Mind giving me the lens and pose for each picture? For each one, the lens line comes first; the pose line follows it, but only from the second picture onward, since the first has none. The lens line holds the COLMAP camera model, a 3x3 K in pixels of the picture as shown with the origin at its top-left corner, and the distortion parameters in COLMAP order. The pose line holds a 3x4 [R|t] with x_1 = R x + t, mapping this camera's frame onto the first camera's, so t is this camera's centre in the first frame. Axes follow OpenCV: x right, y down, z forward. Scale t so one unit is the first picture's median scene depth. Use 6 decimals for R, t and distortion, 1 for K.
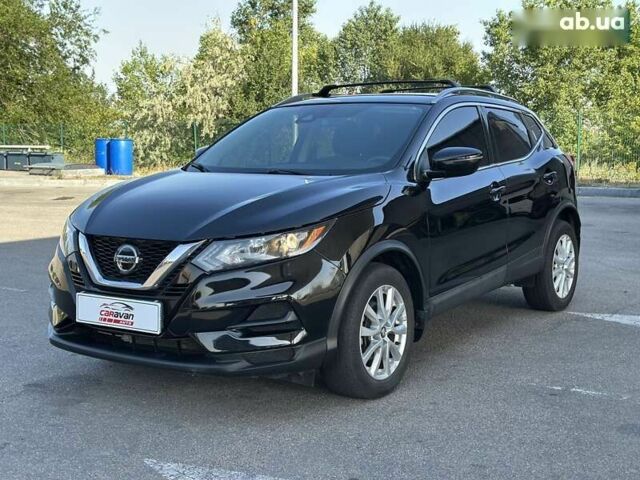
lens RADIAL K [[895.9, 0, 324.2], [0, 895.9, 243.1], [0, 0, 1]] dist [0.127801, 0.000000]
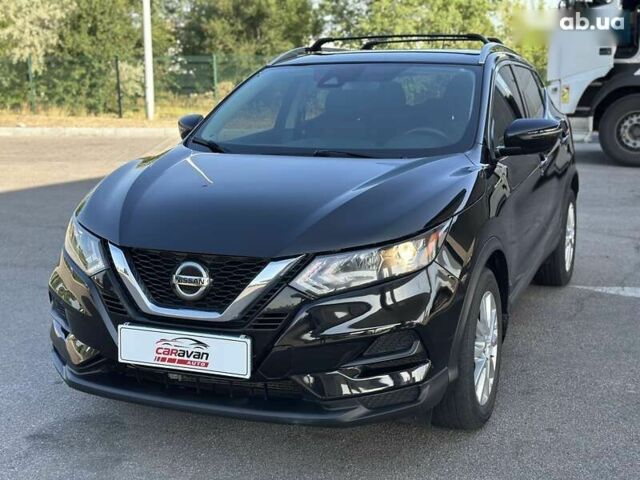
lens RADIAL K [[895.9, 0, 320.6], [0, 895.9, 241.2], [0, 0, 1]] dist [0.127801, 0.000000]
pose [[0.980568, -0.039163, 0.192229, -0.245834], [0.025714, 0.997075, 0.071967, -0.065222], [-0.194485, -0.065626, 0.978708, 0.220004]]
